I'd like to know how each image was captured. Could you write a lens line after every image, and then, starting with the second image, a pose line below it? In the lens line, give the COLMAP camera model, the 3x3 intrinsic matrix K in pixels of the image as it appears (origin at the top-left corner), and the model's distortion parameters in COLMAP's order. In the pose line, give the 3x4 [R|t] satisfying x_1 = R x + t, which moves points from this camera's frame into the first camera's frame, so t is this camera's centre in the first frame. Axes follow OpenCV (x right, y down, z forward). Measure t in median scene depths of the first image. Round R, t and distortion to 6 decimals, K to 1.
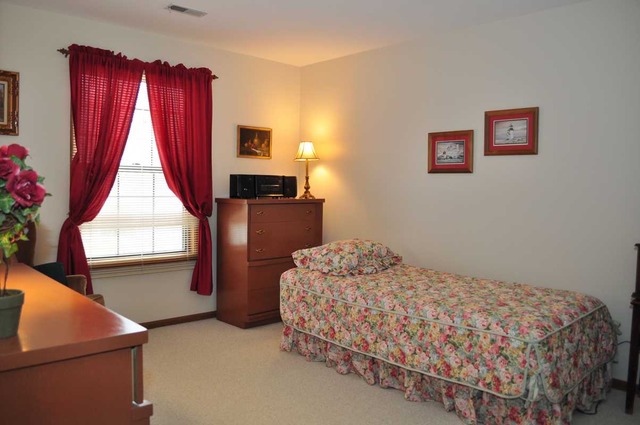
lens RADIAL K [[506.1, 0, 317.6], [0, 506.1, 212.0], [0, 0, 1]] dist [-0.062469, 0.001170]
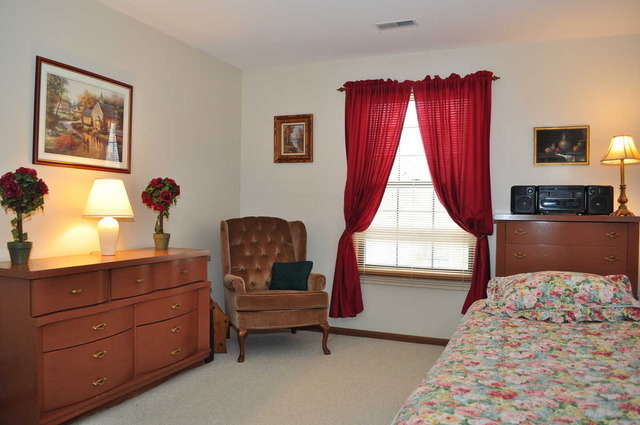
lens RADIAL K [[506.1, 0, 321.0], [0, 506.1, 209.4], [0, 0, 1]] dist [-0.062469, 0.001170]
pose [[0.436105, -0.006794, -0.899870, 0.495421], [-0.047793, 0.998385, -0.030700, 0.006763], [0.898626, 0.056396, 0.435077, 0.375643]]
